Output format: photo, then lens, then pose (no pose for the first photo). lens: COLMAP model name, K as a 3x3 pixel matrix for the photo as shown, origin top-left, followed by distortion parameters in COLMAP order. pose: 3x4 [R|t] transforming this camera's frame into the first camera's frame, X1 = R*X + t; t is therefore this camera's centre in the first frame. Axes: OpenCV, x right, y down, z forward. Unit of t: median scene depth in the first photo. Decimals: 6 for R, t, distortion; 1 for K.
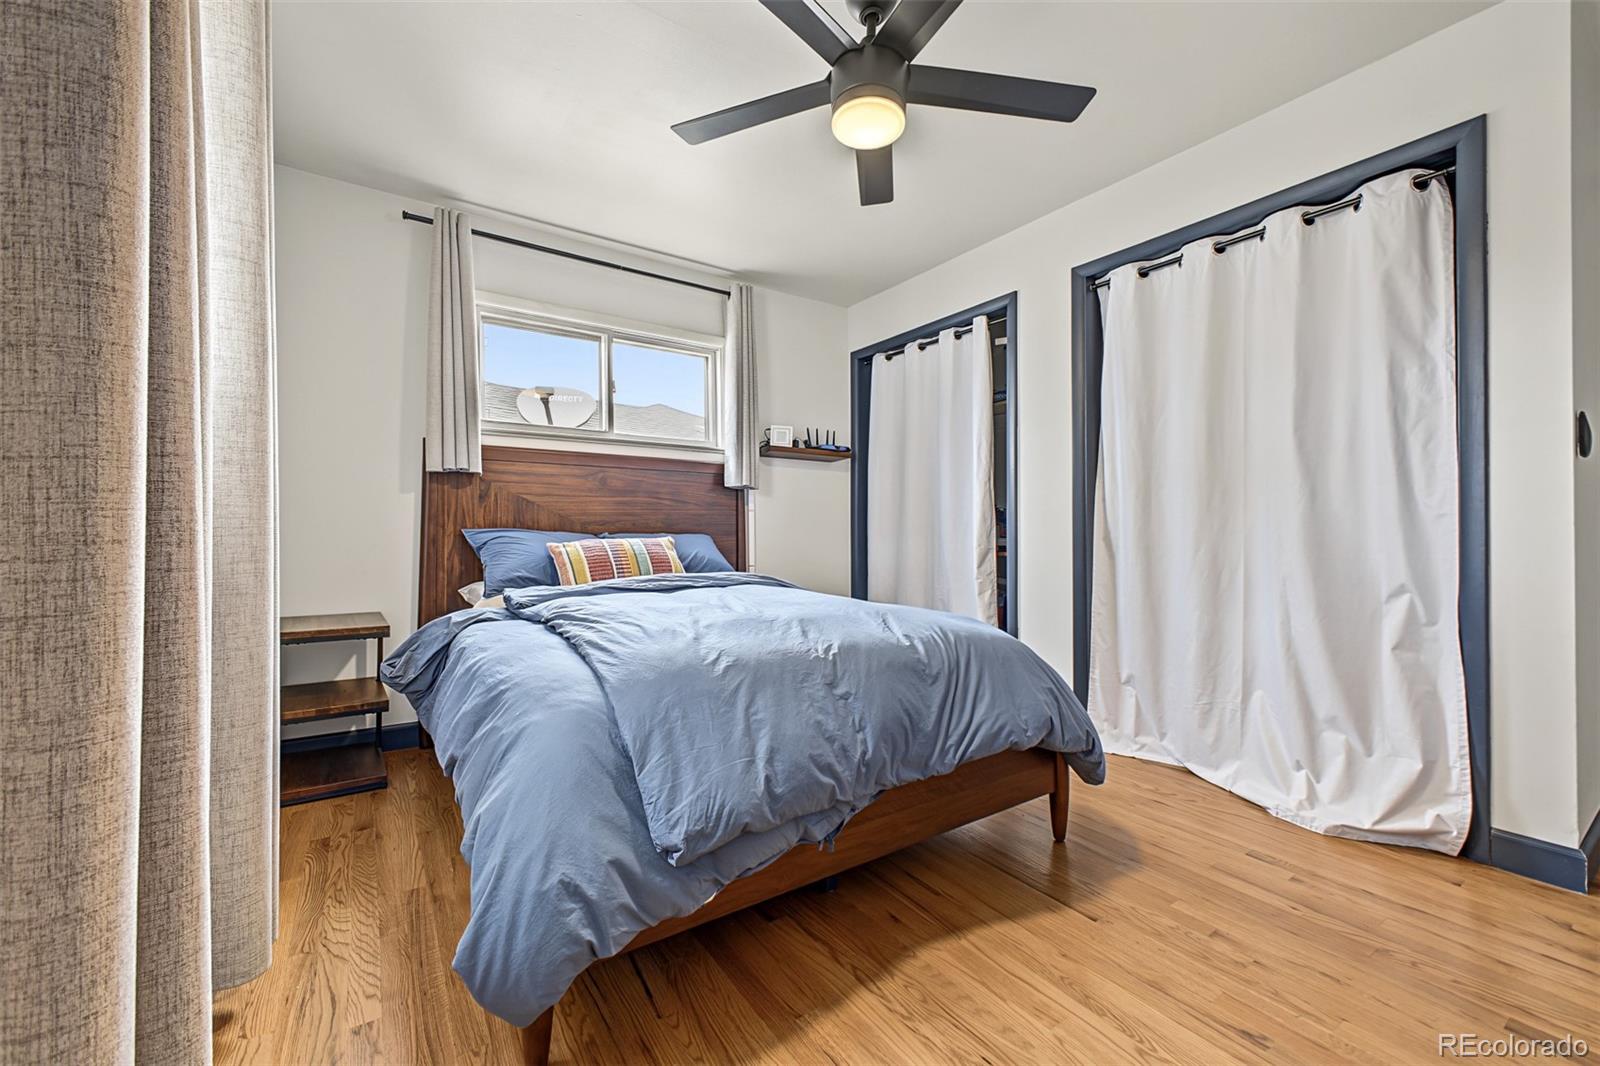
lens RADIAL K [[661.4, 0, 784.9], [0, 661.4, 533.7], [0, 0, 1]] dist [-0.000184, -0.000219]
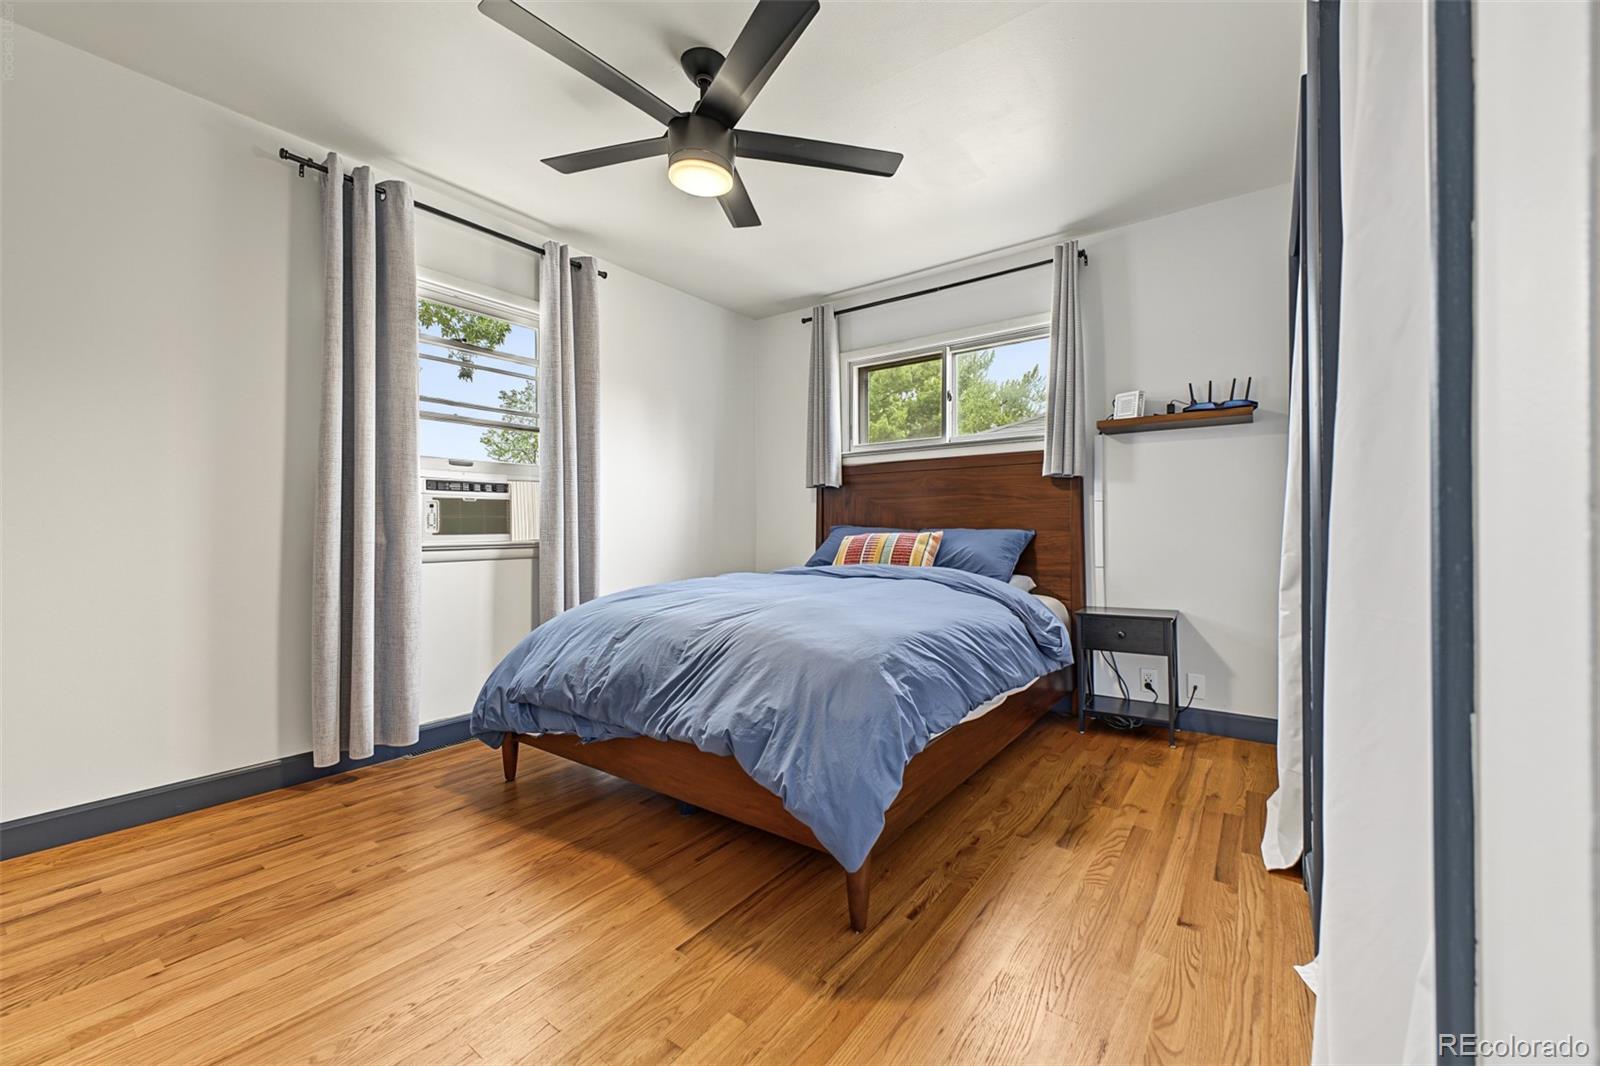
lens RADIAL K [[623.2, 0, 802.7], [0, 623.2, 533.6], [0, 0, 1]] dist [0.001956, 0.000235]
pose [[0.342450, 0.006441, -0.939514, 1.292480], [0.004470, 0.999954, 0.008484, -0.003480], [0.939526, -0.007105, 0.342405, 0.835114]]
